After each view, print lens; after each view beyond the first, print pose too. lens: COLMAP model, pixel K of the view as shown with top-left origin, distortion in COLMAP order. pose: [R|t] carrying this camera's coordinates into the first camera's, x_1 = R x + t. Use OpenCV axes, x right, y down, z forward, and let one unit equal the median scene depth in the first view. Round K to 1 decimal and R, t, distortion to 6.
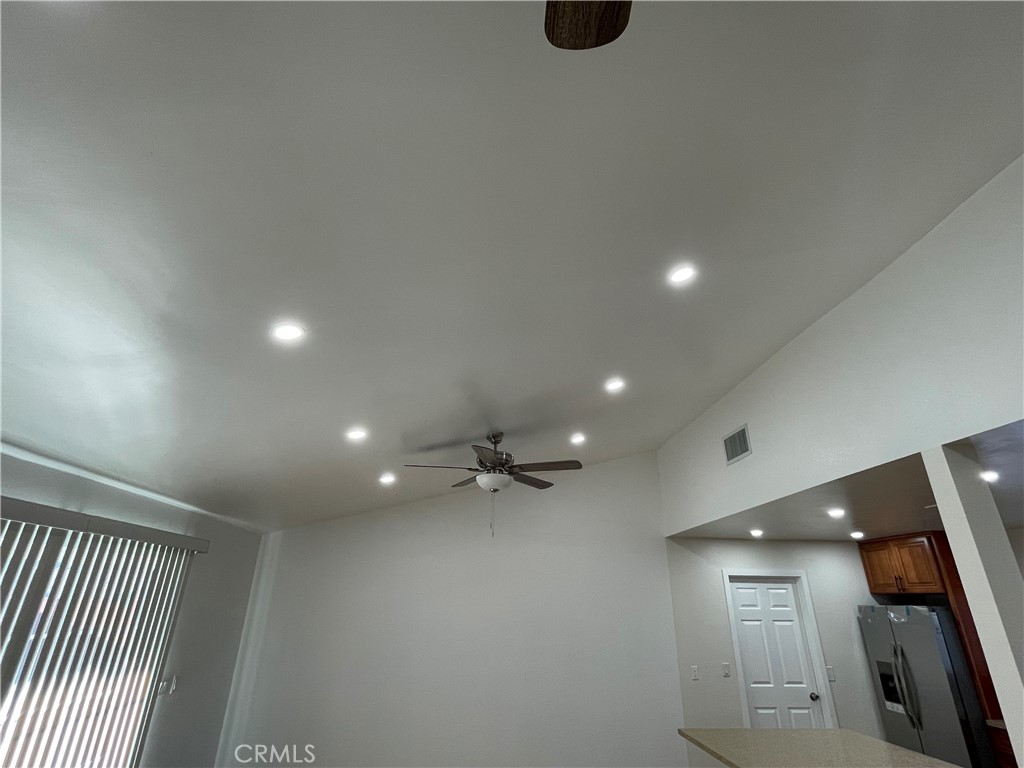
lens RADIAL K [[491.5, 0, 512.9], [0, 491.5, 382.8], [0, 0, 1]] dist [-0.002972, 0.001031]
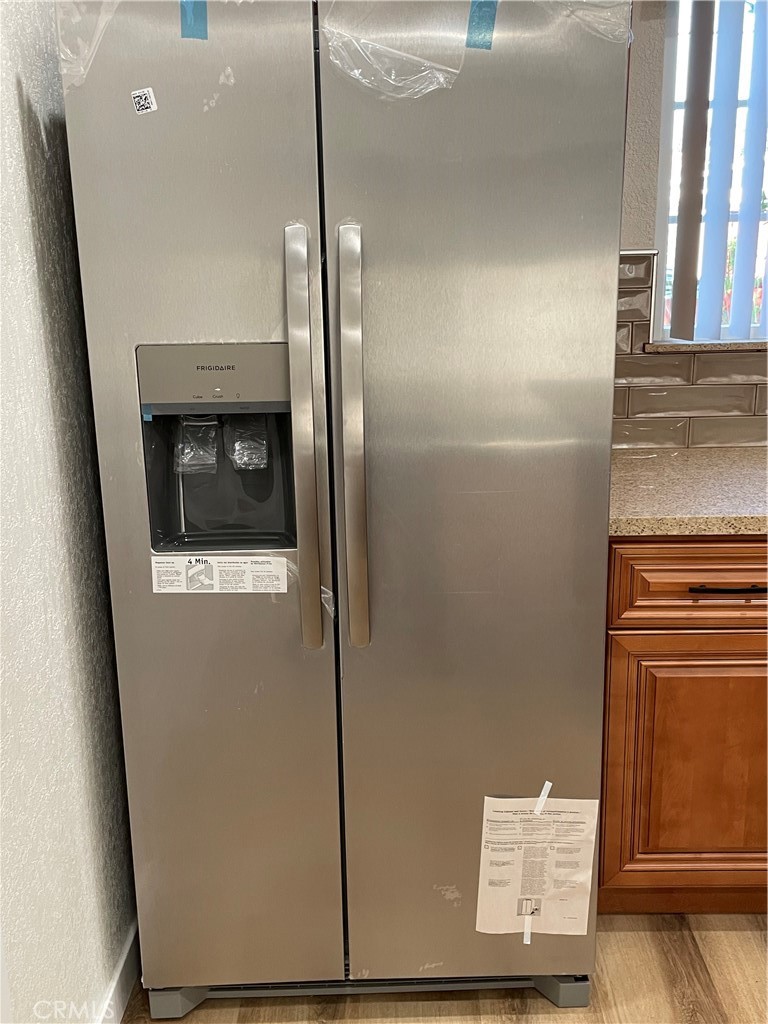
lens RADIAL K [[1049.9, 0, 384.0], [0, 1049.9, 512.0], [0, 0, 1]] dist [0.006116, 0.007853]
pose [[0.097676, -0.267730, 0.958530, 0.410052], [-0.381211, 0.879613, 0.284533, 0.484987], [-0.919314, -0.393194, -0.016145, 0.905824]]
